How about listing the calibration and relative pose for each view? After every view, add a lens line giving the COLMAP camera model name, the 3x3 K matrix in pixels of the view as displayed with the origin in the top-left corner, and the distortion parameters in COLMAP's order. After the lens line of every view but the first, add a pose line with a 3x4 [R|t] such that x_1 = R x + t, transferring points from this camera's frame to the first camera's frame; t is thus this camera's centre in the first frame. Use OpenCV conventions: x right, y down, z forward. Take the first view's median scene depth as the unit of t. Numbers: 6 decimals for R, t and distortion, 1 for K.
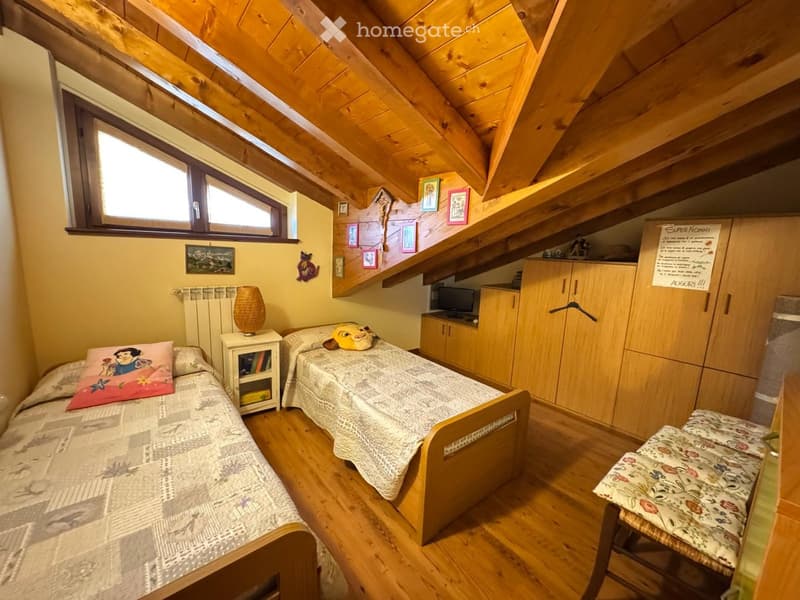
lens RADIAL K [[320.5, 0, 400.7], [0, 320.5, 300.4], [0, 0, 1]] dist [-0.001631, 0.000076]
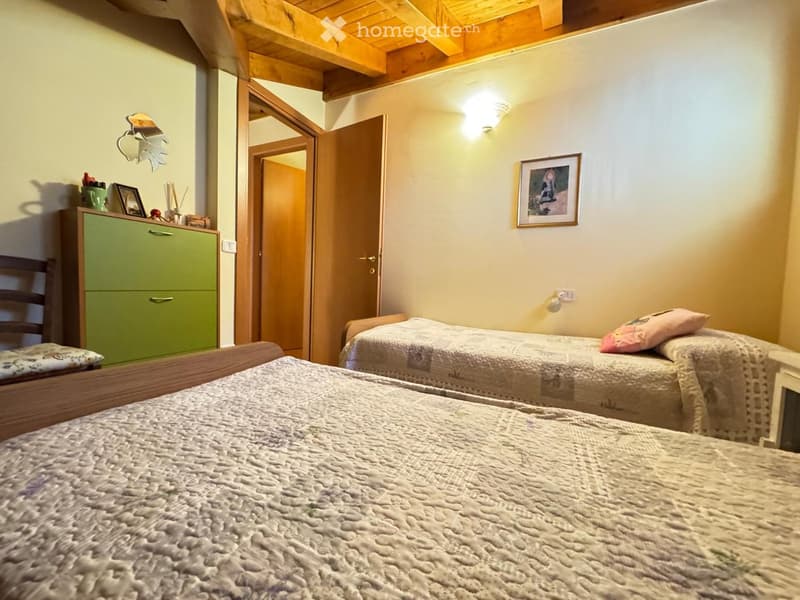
lens RADIAL K [[320.5, 0, 399.5], [0, 320.5, 297.4], [0, 0, 1]] dist [-0.001631, 0.000076]
pose [[-0.899315, -0.050414, -0.434387, 0.098577], [-0.136339, 0.976145, 0.168974, 0.059351], [0.415506, 0.211185, -0.884735, 1.138594]]
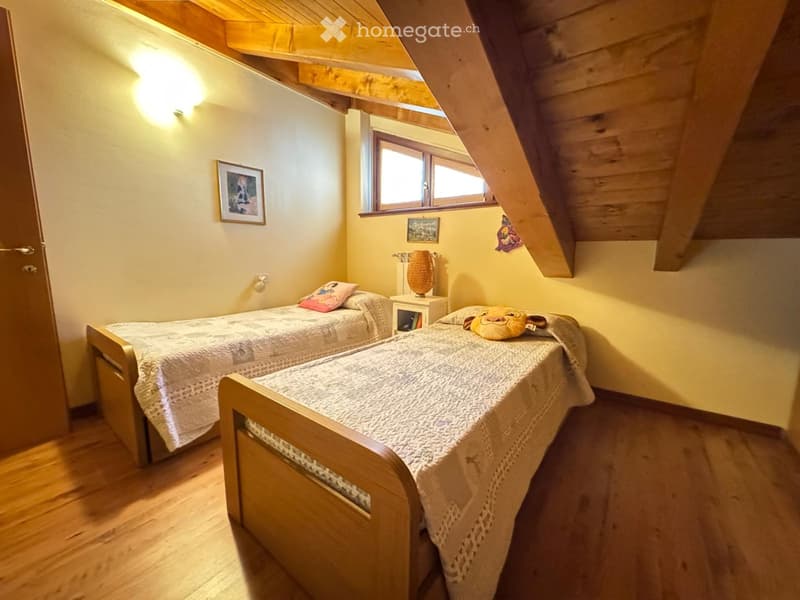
lens RADIAL K [[320.5, 0, 394.5], [0, 320.5, 298.1], [0, 0, 1]] dist [-0.001631, 0.000076]
pose [[0.236029, 0.099100, -0.966680, 0.572170], [-0.154308, 0.985986, 0.063403, 0.063272], [0.959416, 0.134201, 0.248013, 0.713433]]
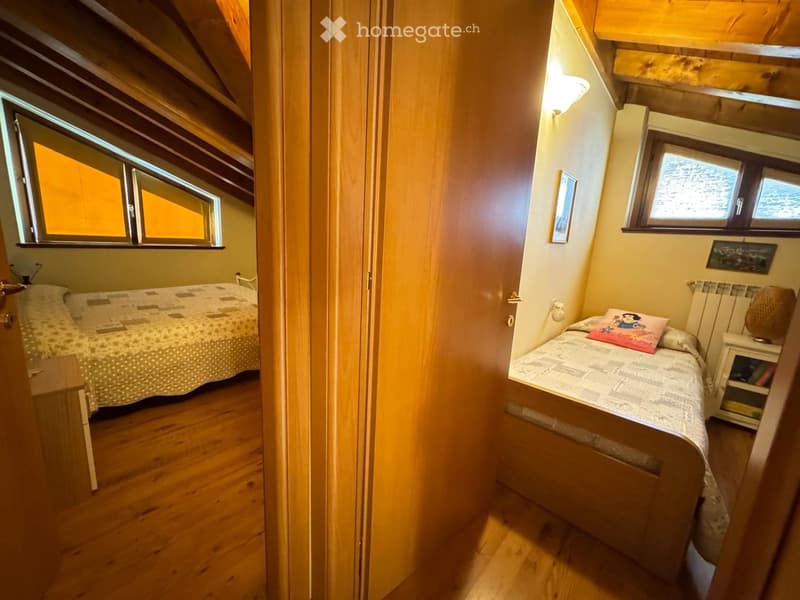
lens RADIAL K [[320.5, 0, 401.3], [0, 320.5, 299.8], [0, 0, 1]] dist [-0.001631, 0.000076]
pose [[0.152335, 0.160824, -0.975156, 0.234963], [-0.207137, 0.969954, 0.127608, 0.097184], [0.966379, 0.182552, 0.181070, -0.149478]]
